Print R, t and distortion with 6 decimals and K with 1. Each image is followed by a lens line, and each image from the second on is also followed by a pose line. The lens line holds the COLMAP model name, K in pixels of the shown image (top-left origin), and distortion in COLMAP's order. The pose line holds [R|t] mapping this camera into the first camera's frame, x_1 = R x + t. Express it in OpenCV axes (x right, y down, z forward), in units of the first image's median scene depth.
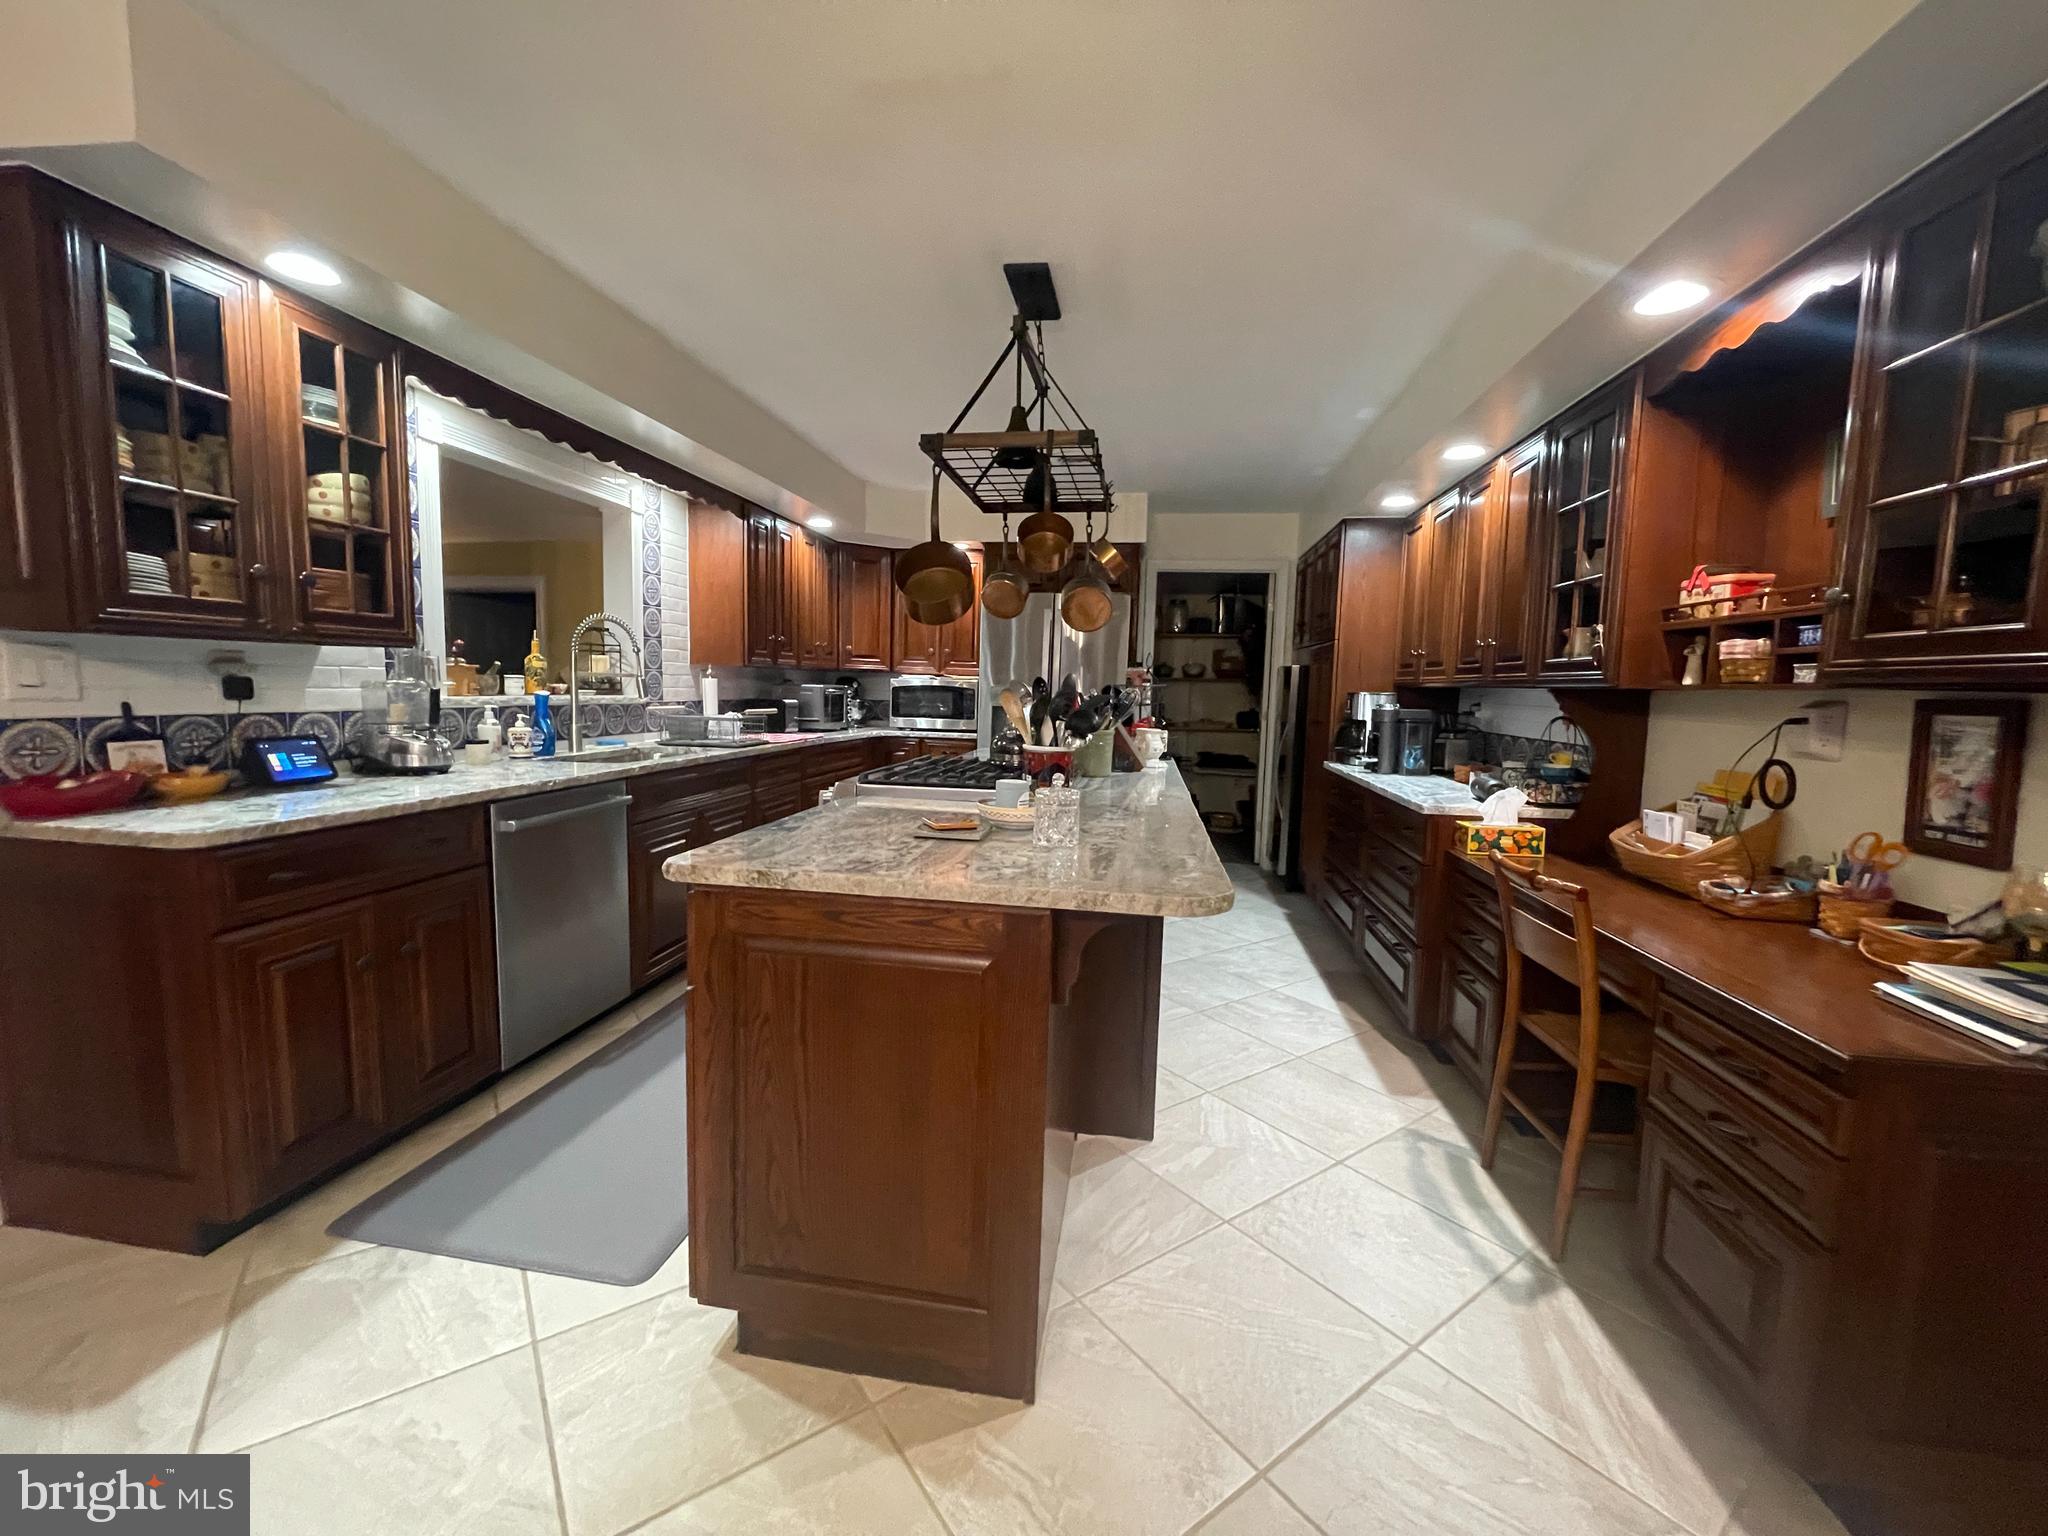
lens RADIAL K [[829.6, 0, 1019.3], [0, 829.6, 768.7], [0, 0, 1]] dist [-0.008036, 0.000344]
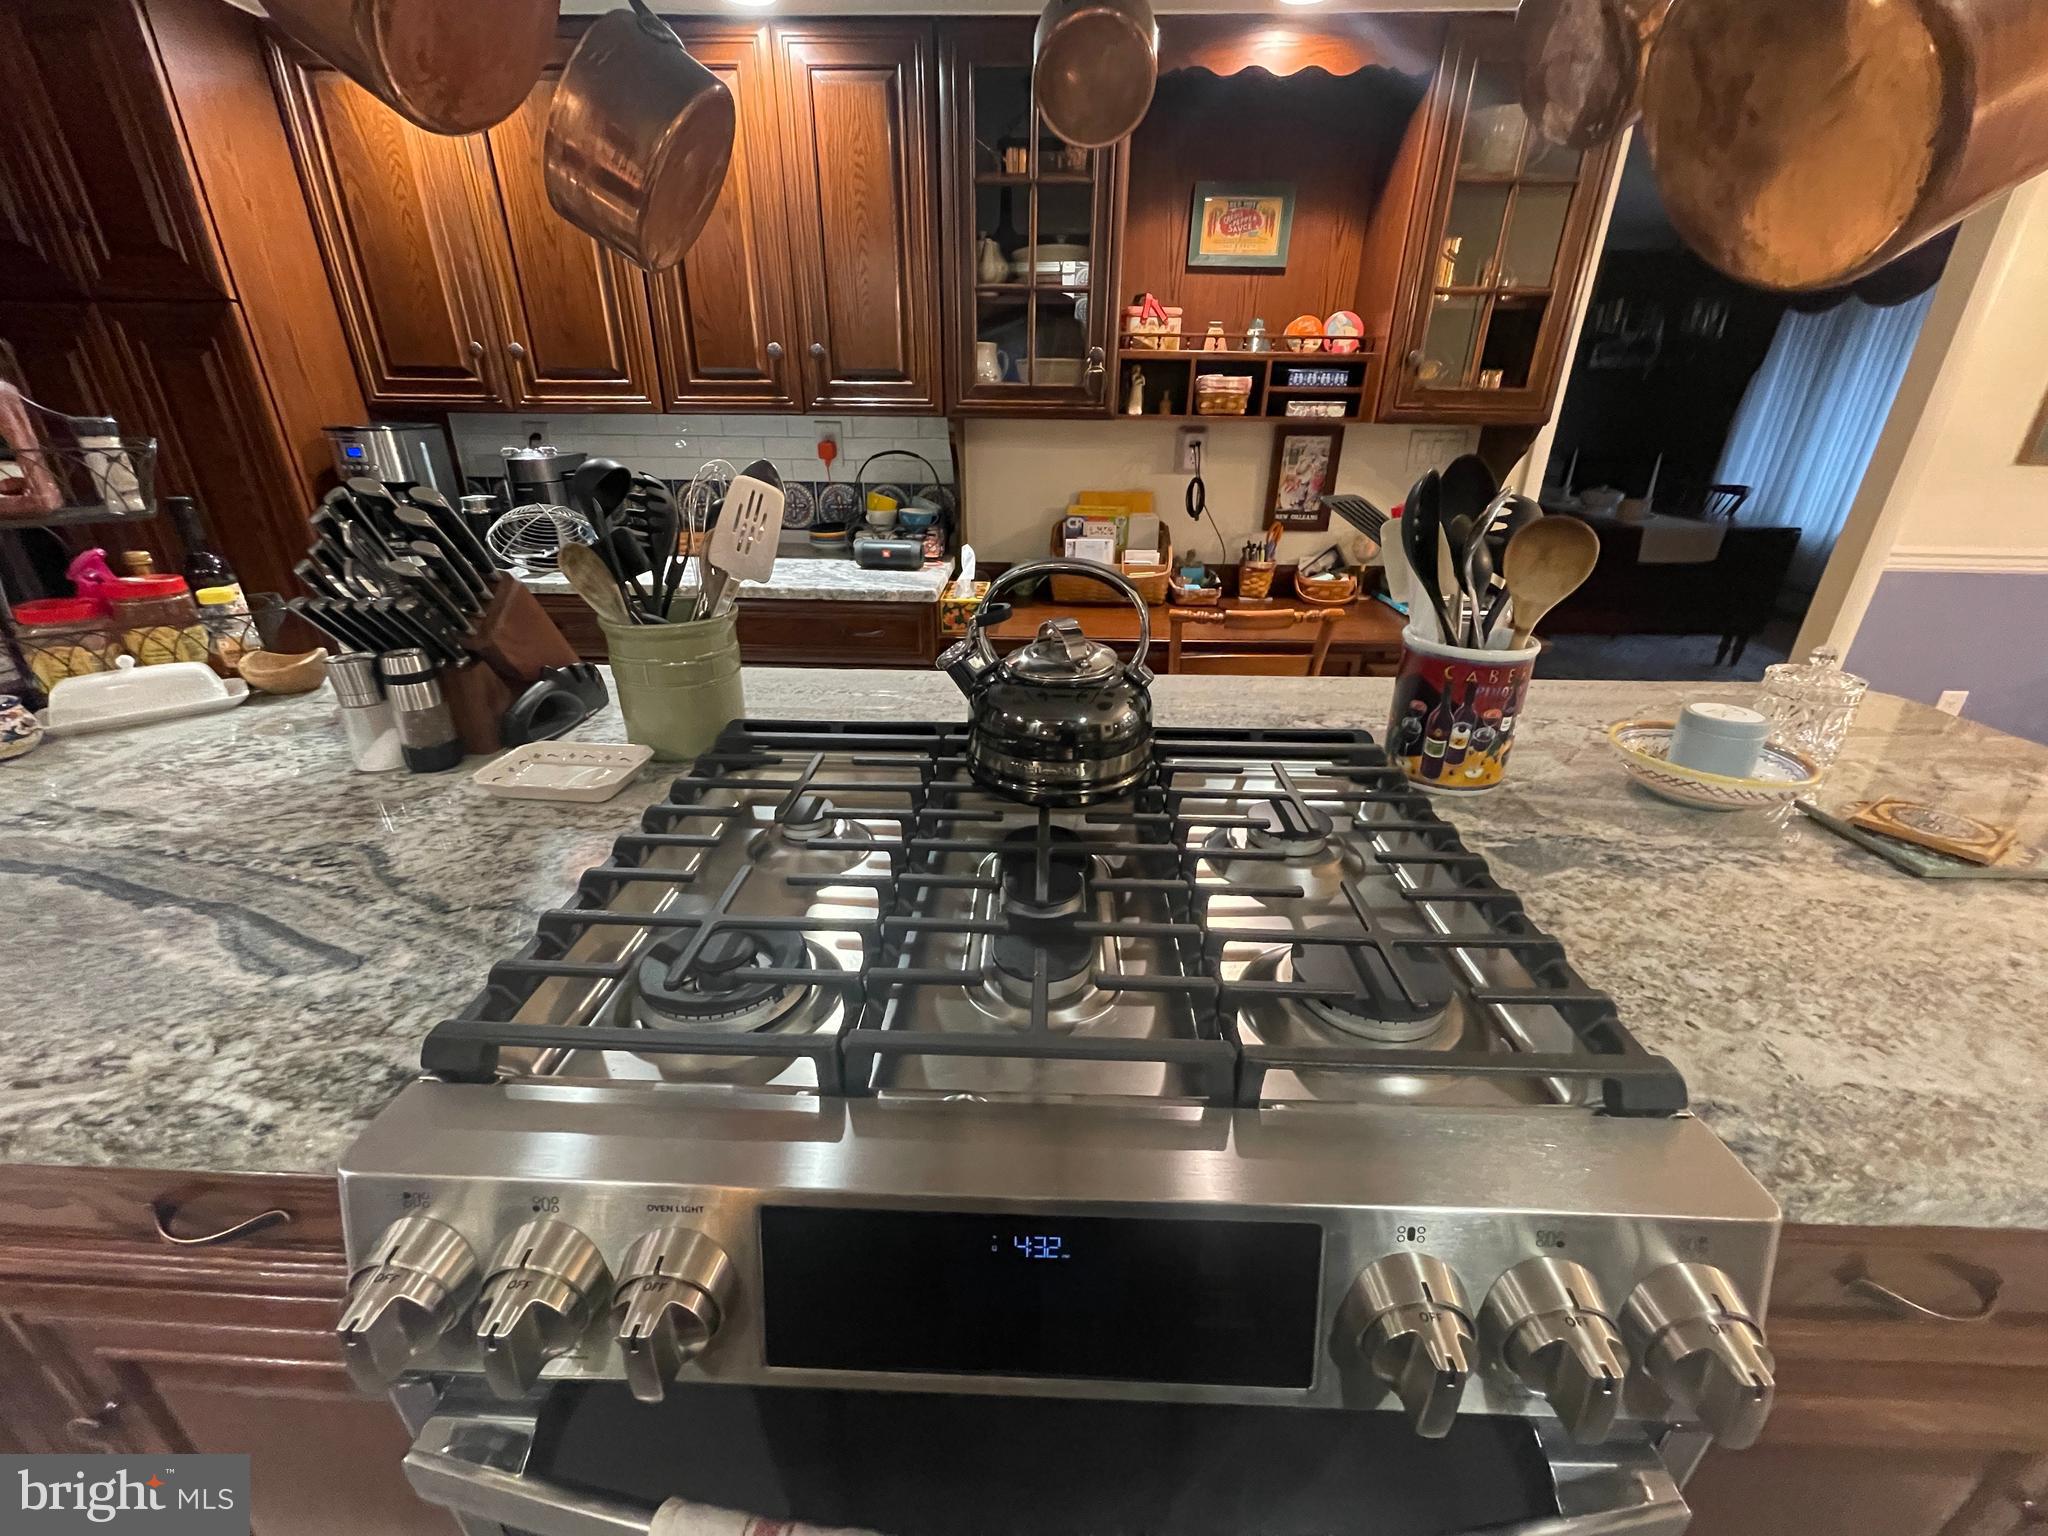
lens RADIAL K [[829.6, 0, 1022.0], [0, 829.6, 769.3], [0, 0, 1]] dist [-0.008036, 0.000344]
pose [[-0.119976, -0.432526, 0.893603, -0.463426], [0.089979, 0.891663, 0.443668, -0.240419], [-0.988691, 0.133635, -0.068060, 1.682303]]
